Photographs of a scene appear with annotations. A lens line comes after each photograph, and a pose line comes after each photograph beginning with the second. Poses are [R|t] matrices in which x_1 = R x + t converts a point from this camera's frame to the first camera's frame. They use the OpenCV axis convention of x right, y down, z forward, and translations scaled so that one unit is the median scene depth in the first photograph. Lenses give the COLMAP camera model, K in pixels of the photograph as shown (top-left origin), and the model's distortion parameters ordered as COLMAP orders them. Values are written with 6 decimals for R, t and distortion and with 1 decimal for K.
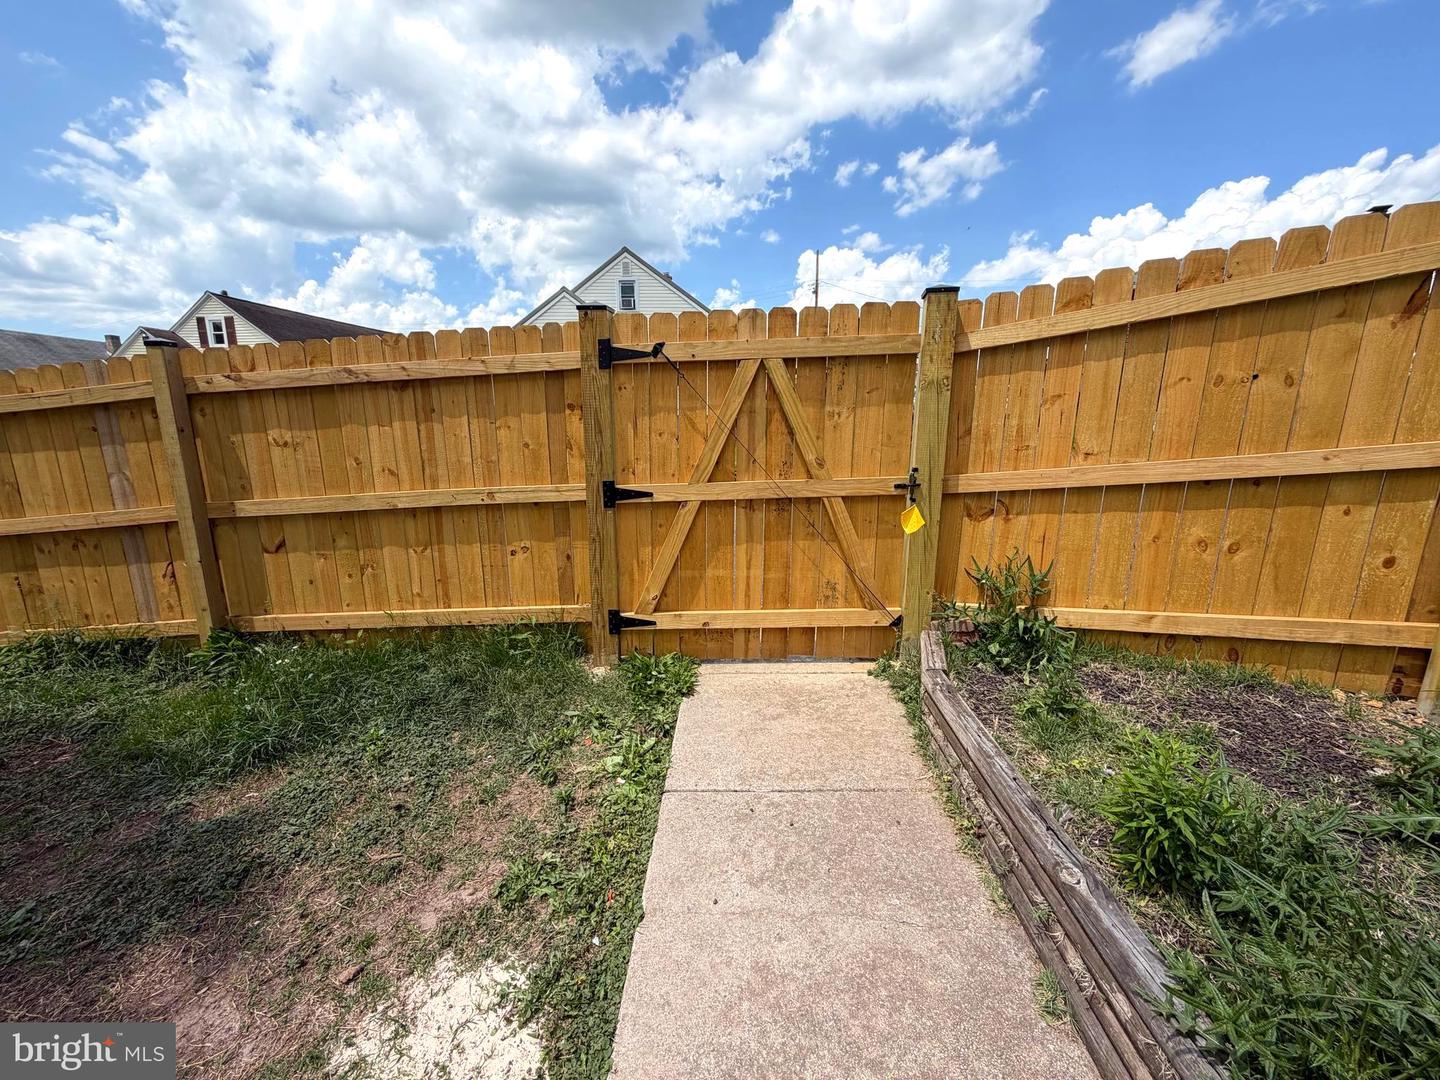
lens RADIAL K [[572.3, 0, 714.1], [0, 572.3, 536.1], [0, 0, 1]] dist [-0.000562, -0.000114]
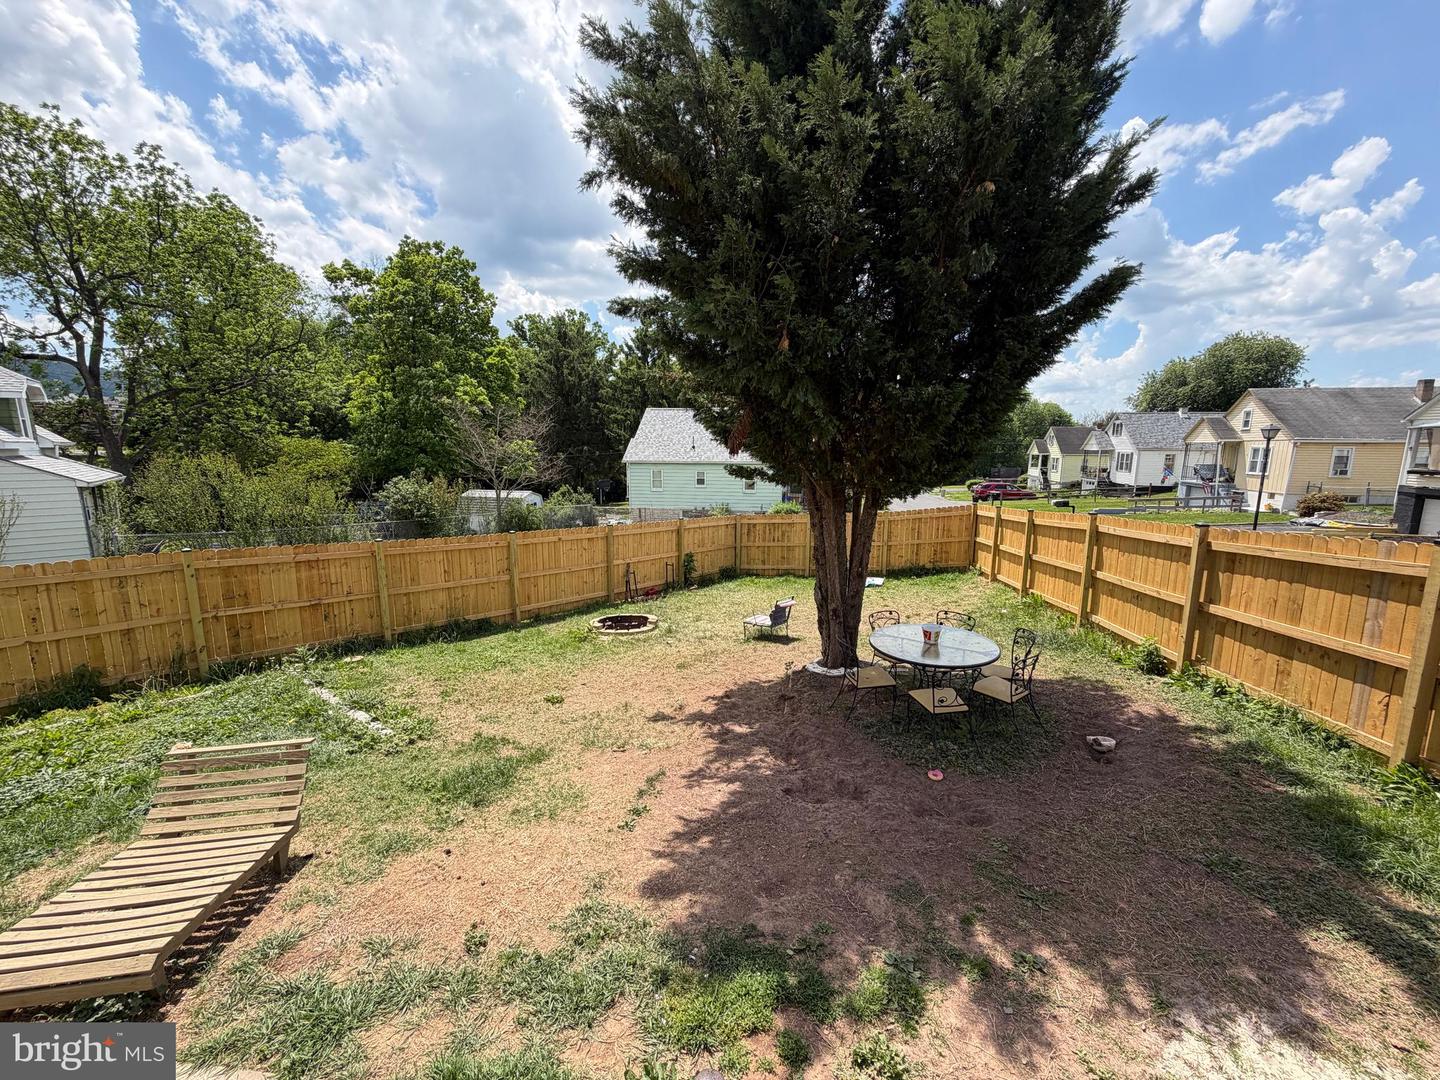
lens RADIAL K [[572.3, 0, 714.1], [0, 572.3, 536.1], [0, 0, 1]] dist [-0.000562, -0.000114]
pose [[-0.094519, 0.154434, -0.983471, 0.436945], [-0.198415, 0.965152, 0.170627, -0.238500], [0.975550, 0.211263, -0.060584, -0.519821]]
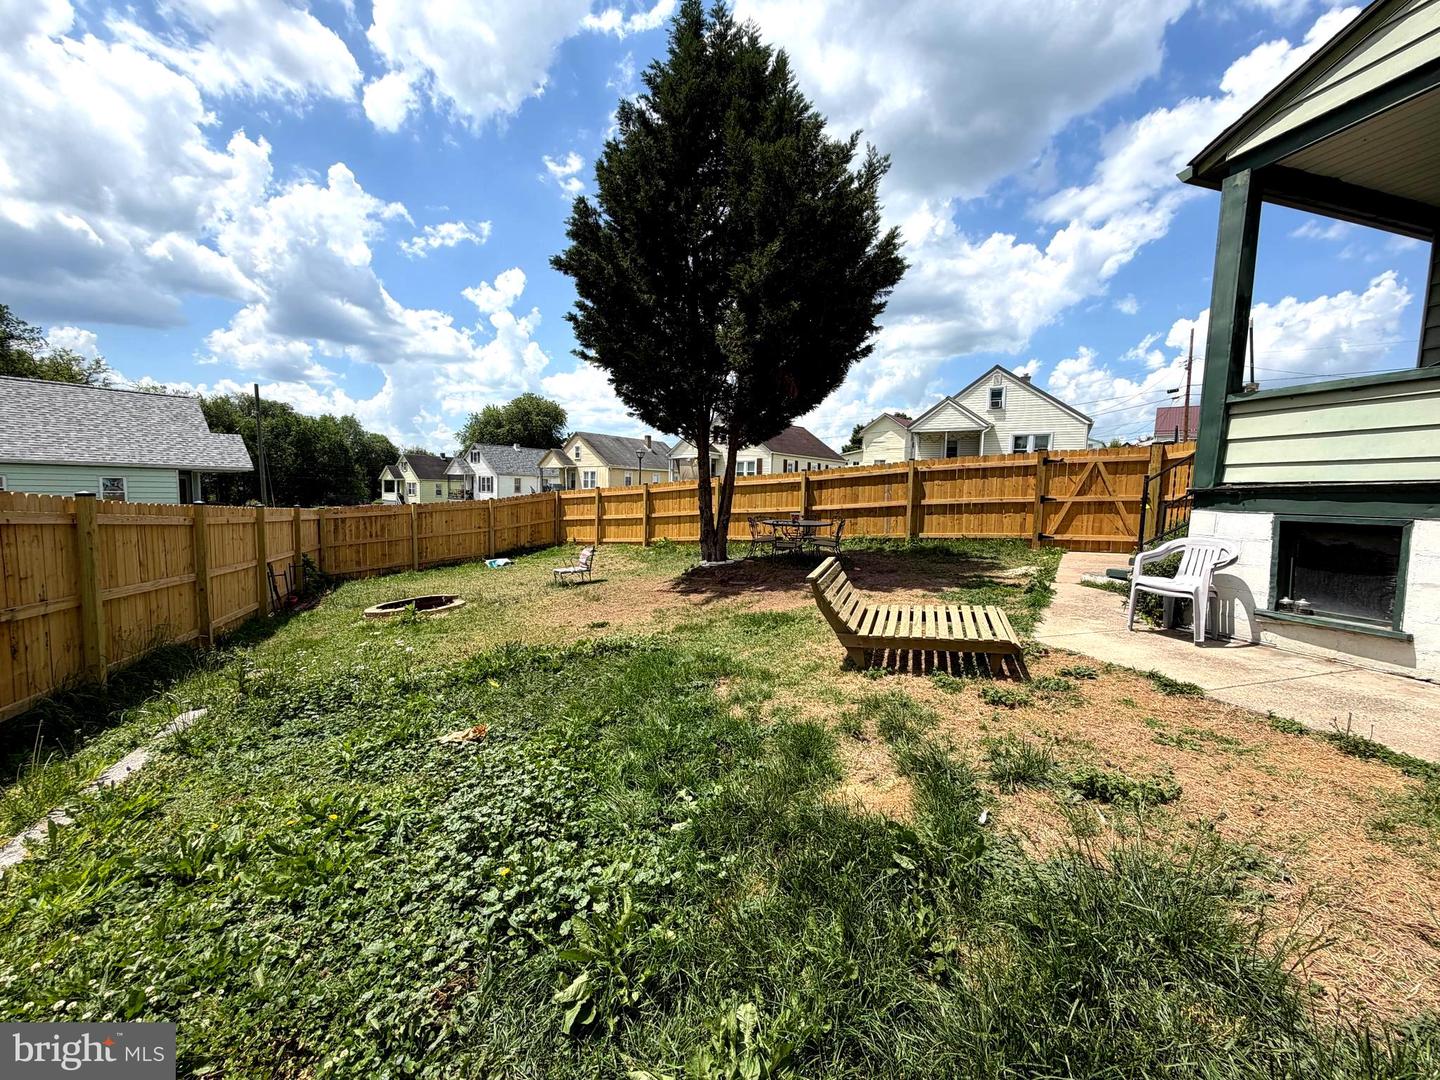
lens RADIAL K [[572.3, 0, 714.1], [0, 572.3, 536.1], [0, 0, 1]] dist [-0.000562, -0.000114]
pose [[0.858194, 0.057956, -0.510043, -0.102293], [-0.122174, 0.988115, -0.093290, 0.702990], [0.498574, 0.142375, 0.855075, -2.898832]]
